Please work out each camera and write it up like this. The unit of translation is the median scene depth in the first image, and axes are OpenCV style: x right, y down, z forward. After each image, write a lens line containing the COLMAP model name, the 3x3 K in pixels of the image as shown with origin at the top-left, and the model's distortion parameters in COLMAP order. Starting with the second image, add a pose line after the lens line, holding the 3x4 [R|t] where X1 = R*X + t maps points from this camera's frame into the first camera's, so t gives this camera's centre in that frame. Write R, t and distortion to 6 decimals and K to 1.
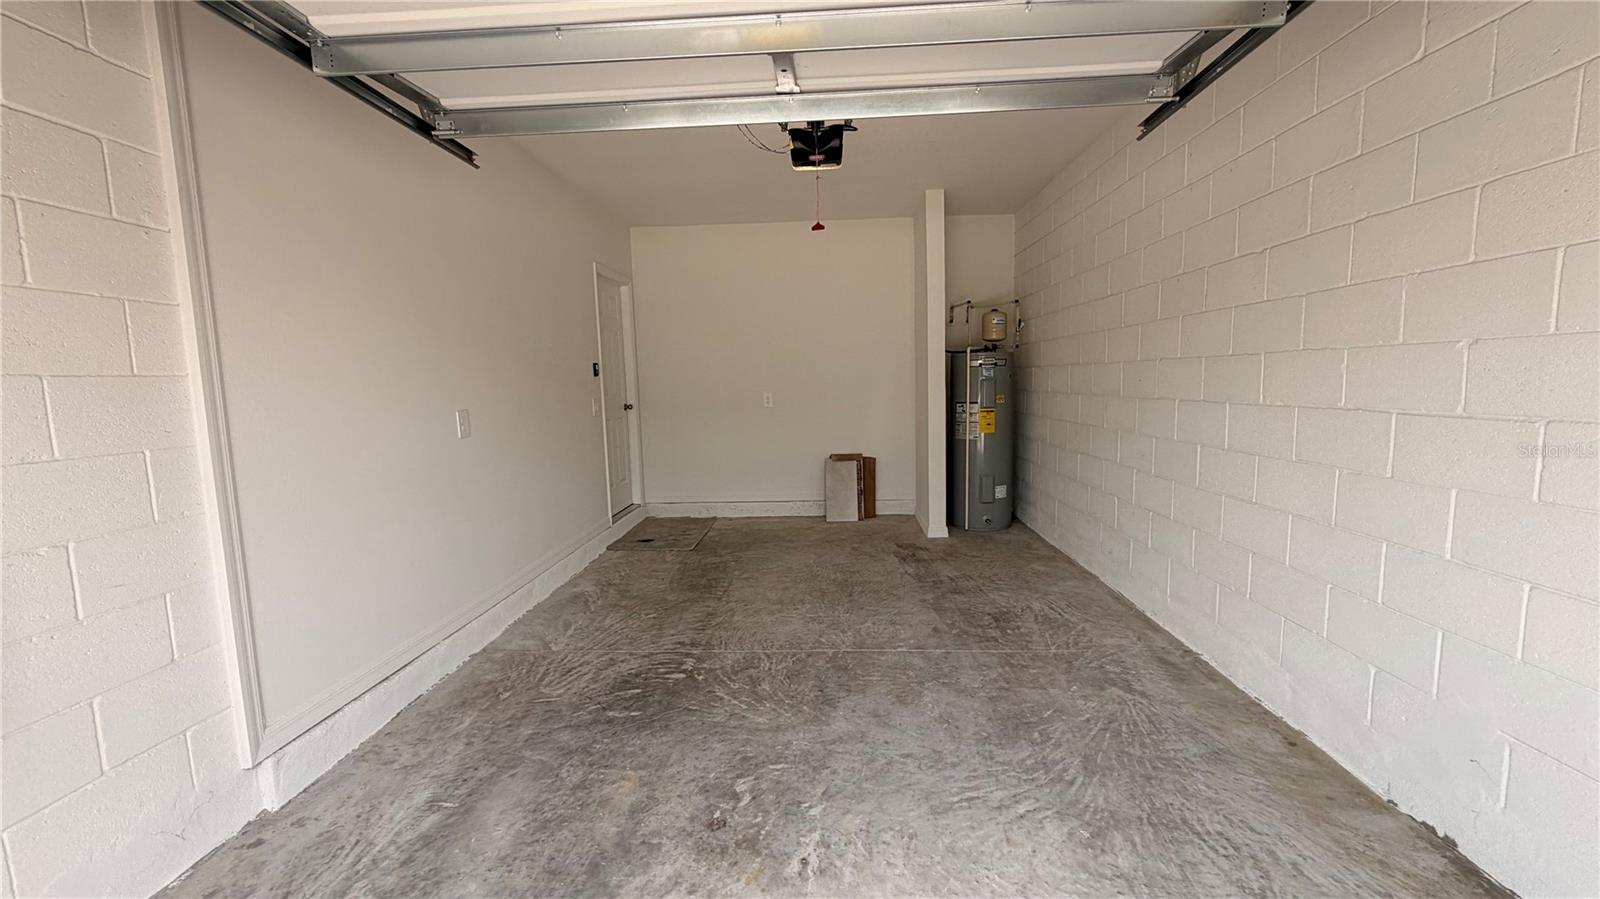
lens RADIAL K [[639.4, 0, 800.0], [0, 639.4, 449.5], [0, 0, 1]] dist [0.000988, 0.000003]
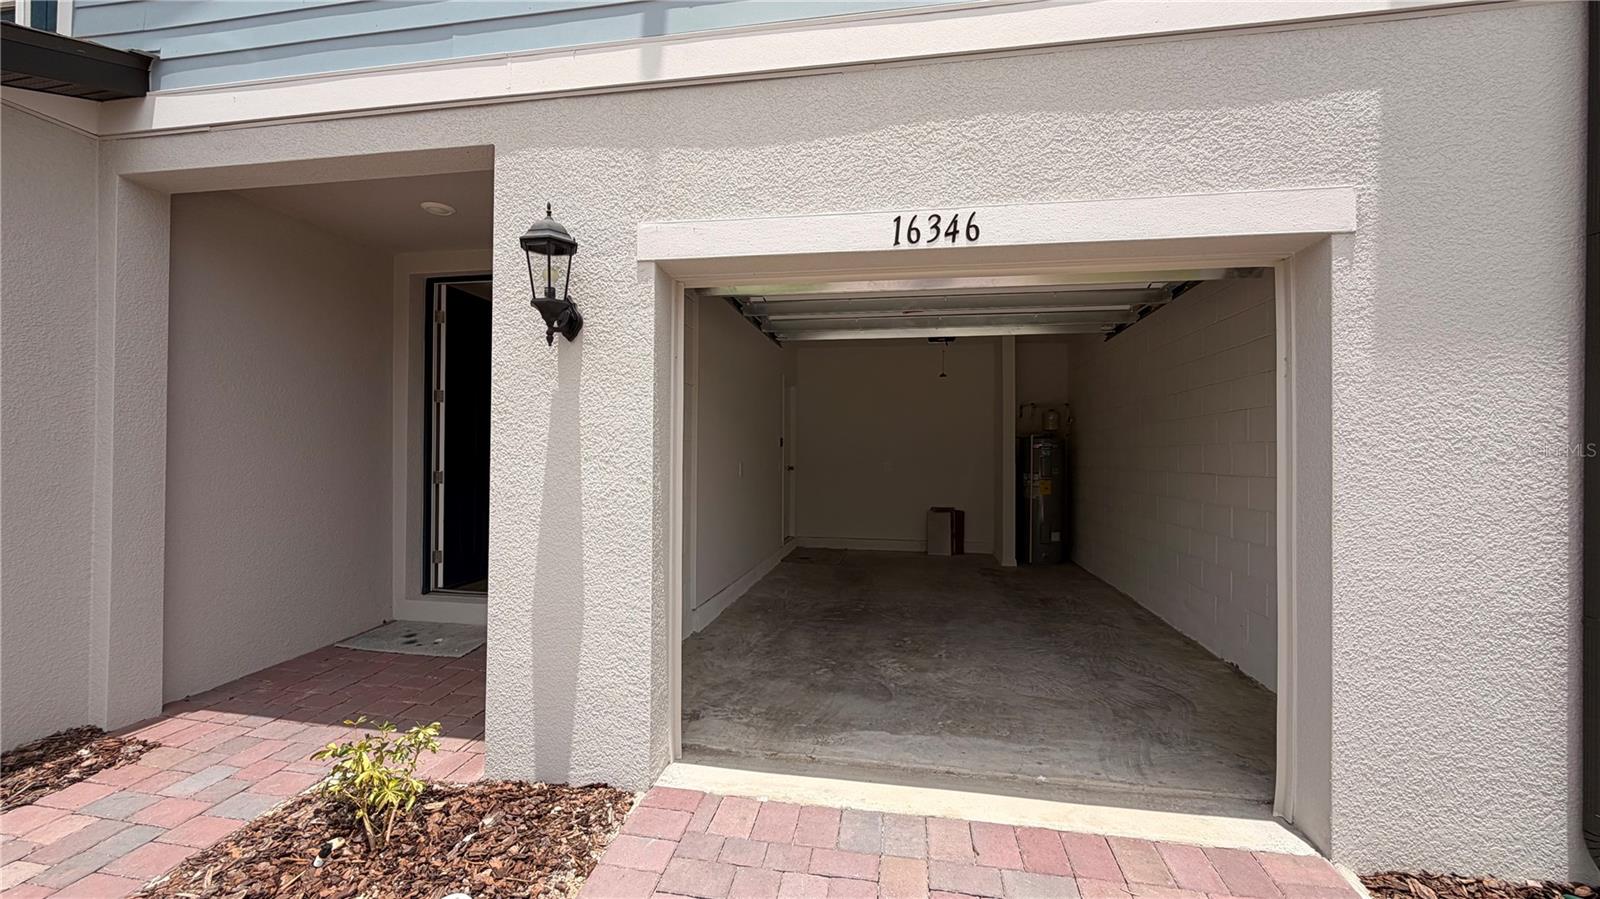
lens RADIAL K [[639.4, 0, 800.0], [0, 639.4, 449.5], [0, 0, 1]] dist [0.000988, 0.000003]
pose [[0.991973, 0.031839, -0.122374, -0.081607], [-0.046054, 0.992281, -0.115144, 0.065309], [0.117764, 0.119856, 0.985782, -0.494802]]
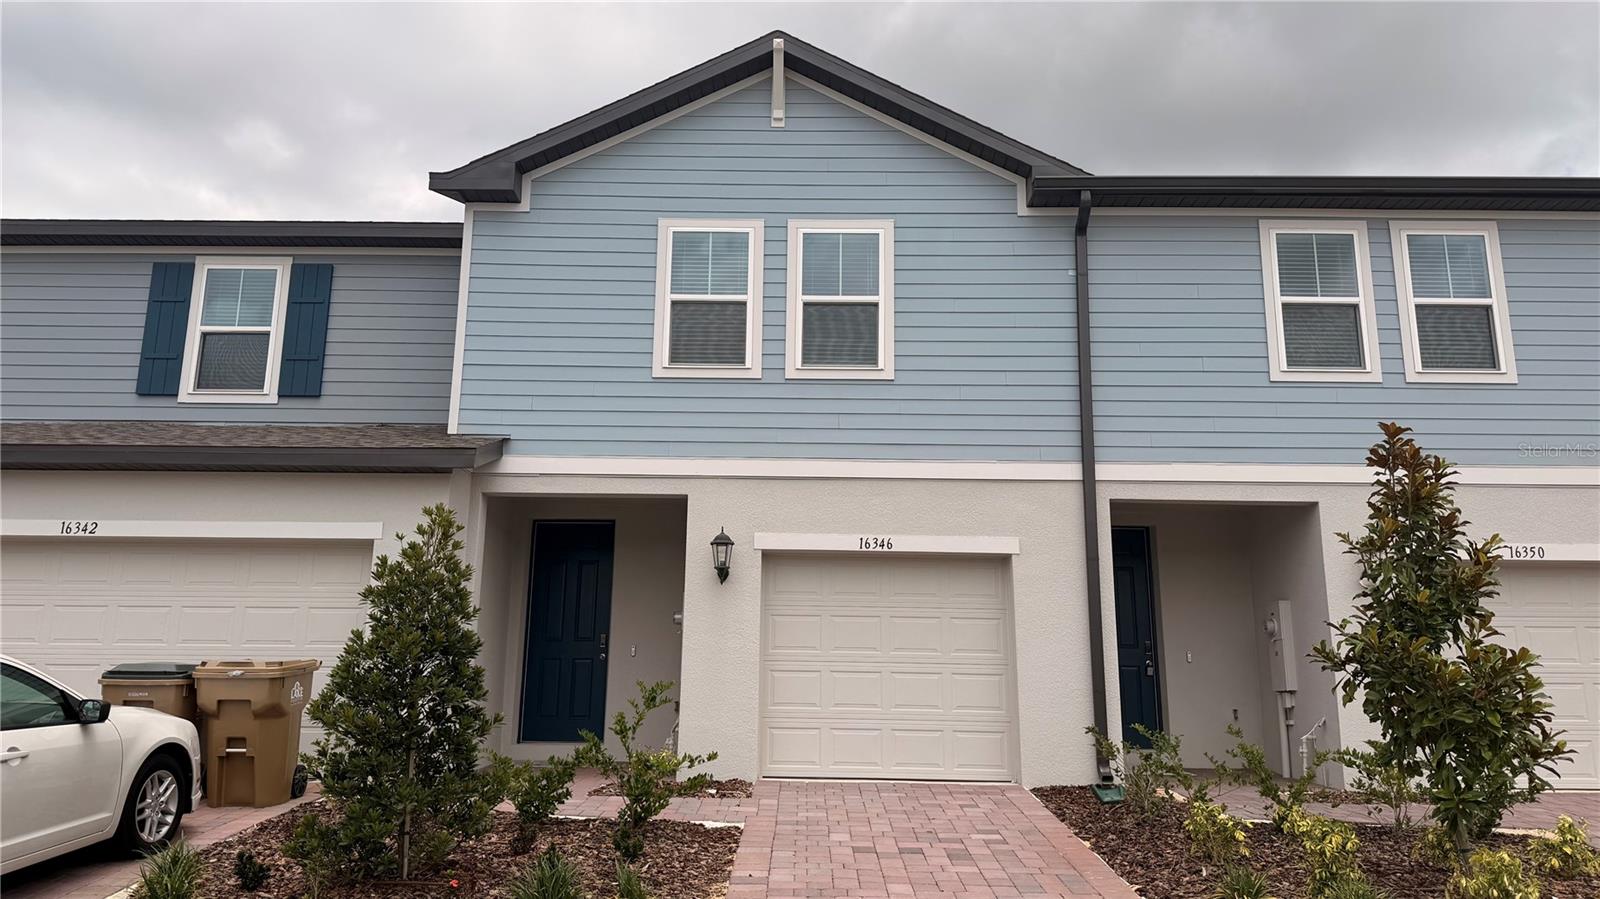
lens RADIAL K [[1119.4, 0, 800.0], [0, 1119.4, 449.5], [0, 0, 1]] dist [0.003041, -0.002694]
pose [[0.998558, 0.043377, 0.031644, -0.425137], [-0.031013, 0.947056, -0.319567, 0.621652], [-0.043830, 0.318125, 0.947035, -3.520962]]
